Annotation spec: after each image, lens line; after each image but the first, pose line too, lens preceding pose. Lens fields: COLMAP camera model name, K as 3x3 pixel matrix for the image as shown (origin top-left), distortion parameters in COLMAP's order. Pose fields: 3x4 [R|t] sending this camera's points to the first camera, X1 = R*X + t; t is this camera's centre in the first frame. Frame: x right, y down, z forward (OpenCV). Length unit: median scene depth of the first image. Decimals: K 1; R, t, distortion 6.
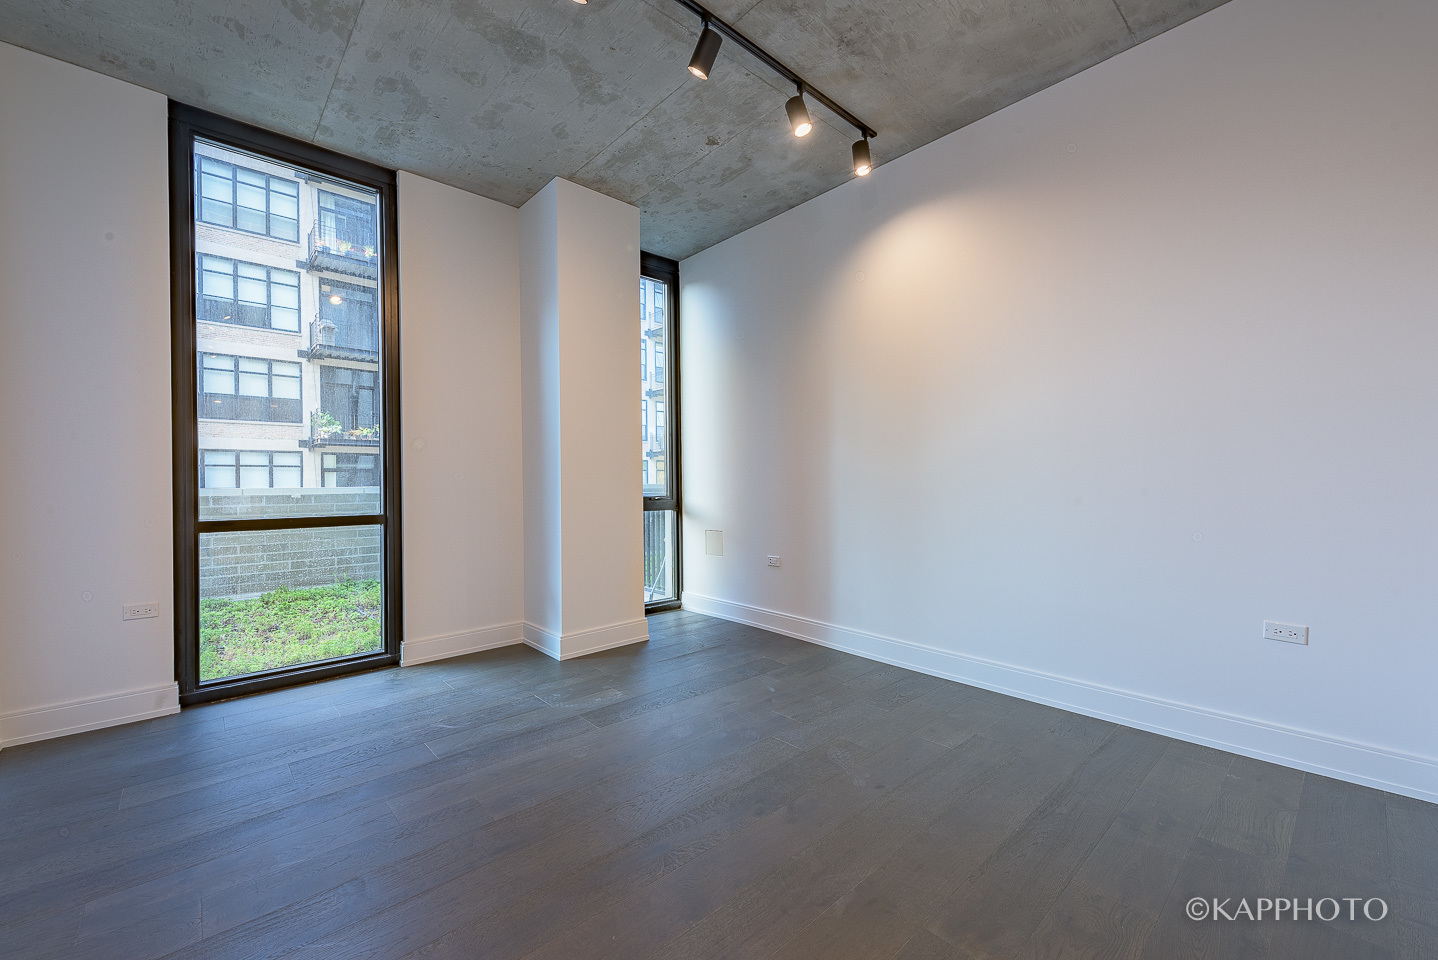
lens RADIAL K [[558.6, 0, 727.2], [0, 558.6, 485.2], [0, 0, 1]] dist [0.002360, -0.000077]
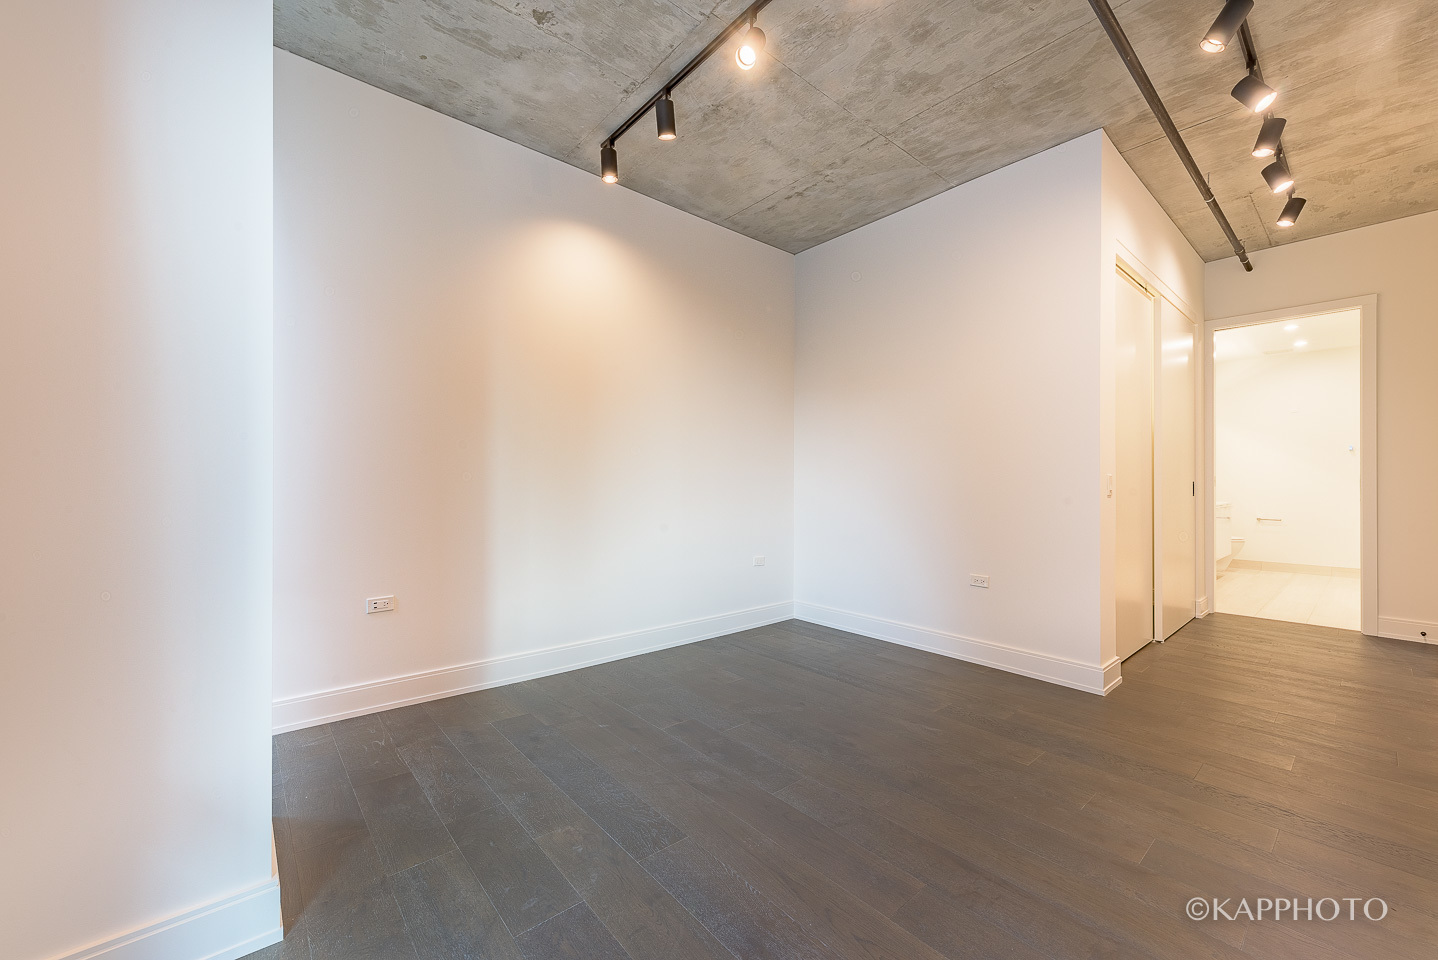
lens RADIAL K [[558.6, 0, 727.2], [0, 558.6, 485.2], [0, 0, 1]] dist [0.002360, -0.000077]
pose [[0.042610, 0.008220, 0.999058, -0.772007], [0.000417, 0.999966, -0.008245, -0.000092], [-0.999092, 0.000768, 0.042605, 0.763245]]
